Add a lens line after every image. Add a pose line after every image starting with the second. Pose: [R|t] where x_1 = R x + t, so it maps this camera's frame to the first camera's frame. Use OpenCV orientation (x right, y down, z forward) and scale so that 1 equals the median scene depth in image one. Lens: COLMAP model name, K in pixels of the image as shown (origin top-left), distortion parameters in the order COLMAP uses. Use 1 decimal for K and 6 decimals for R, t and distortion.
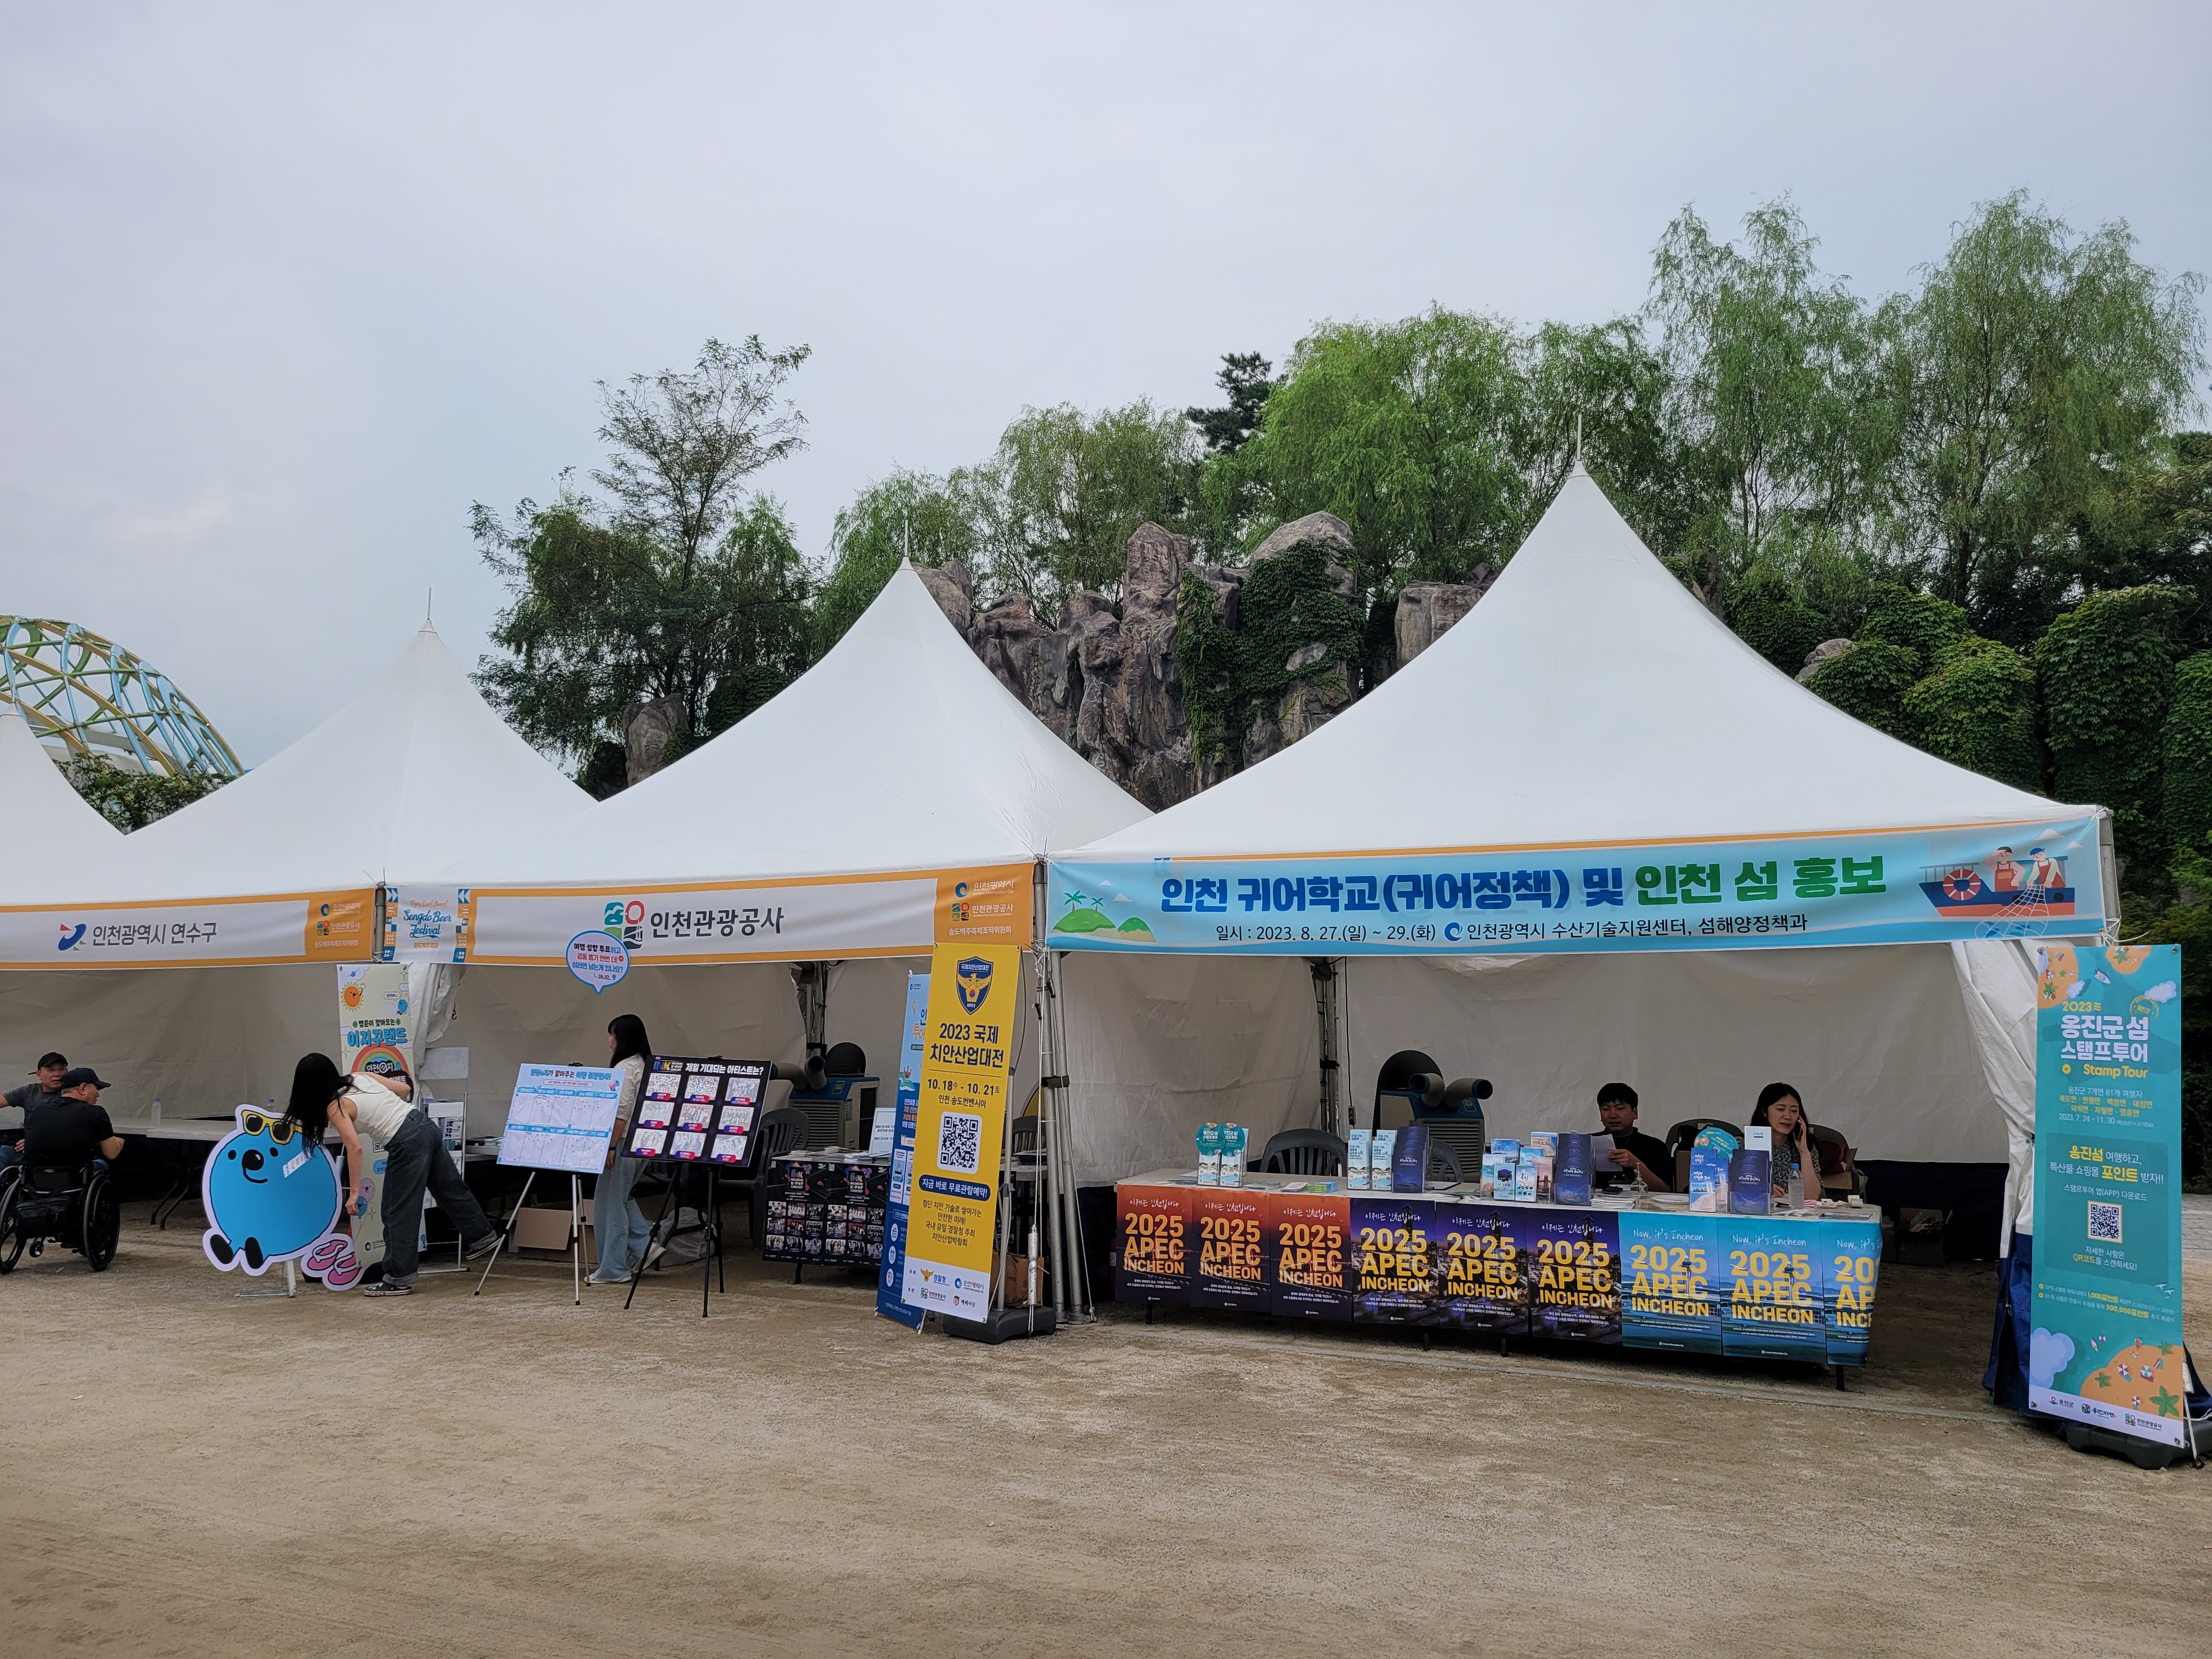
lens RADIAL K [[1666.8, 0, 1117.7], [0, 1666.8, 819.0], [0, 0, 1]] dist [0.041439, -0.021880]
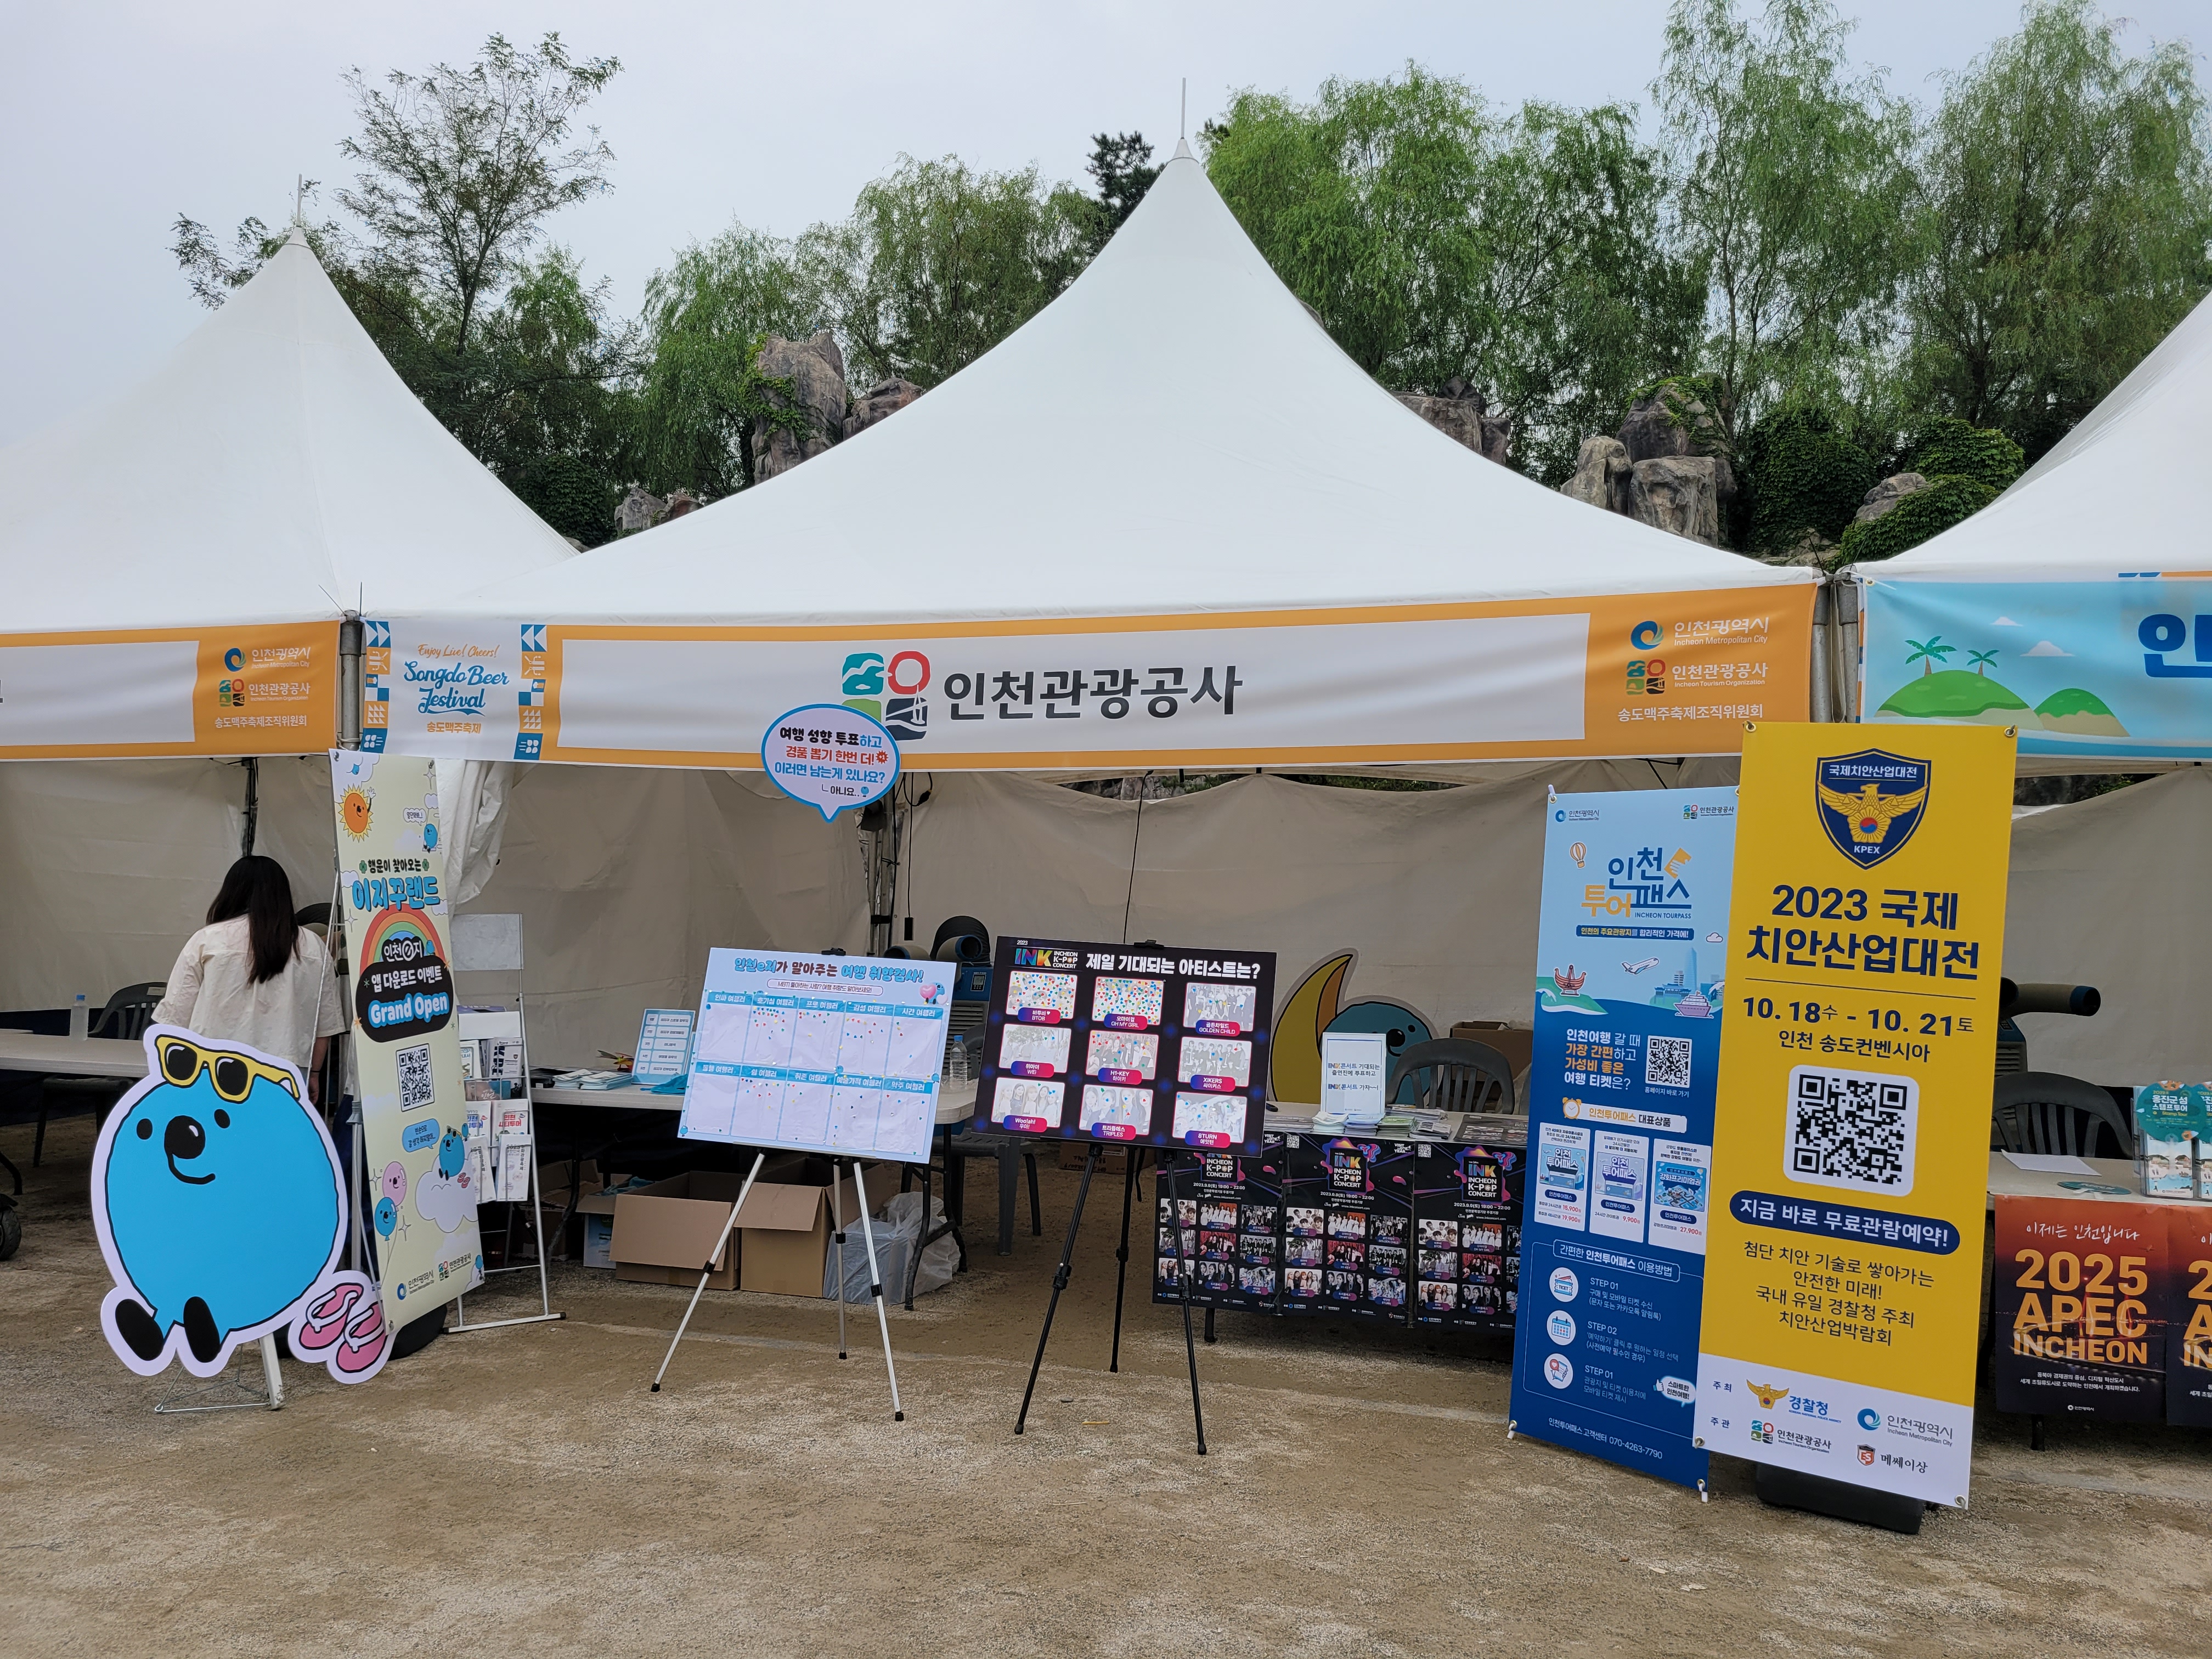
lens RADIAL K [[1666.8, 0, 1096.2], [0, 1666.8, 848.2], [0, 0, 1]] dist [0.041439, -0.021880]
pose [[0.984914, 0.021939, 0.171651, -0.326661], [-0.037351, 0.995501, 0.087082, 0.064433], [-0.168968, -0.092180, 0.981301, 0.467177]]
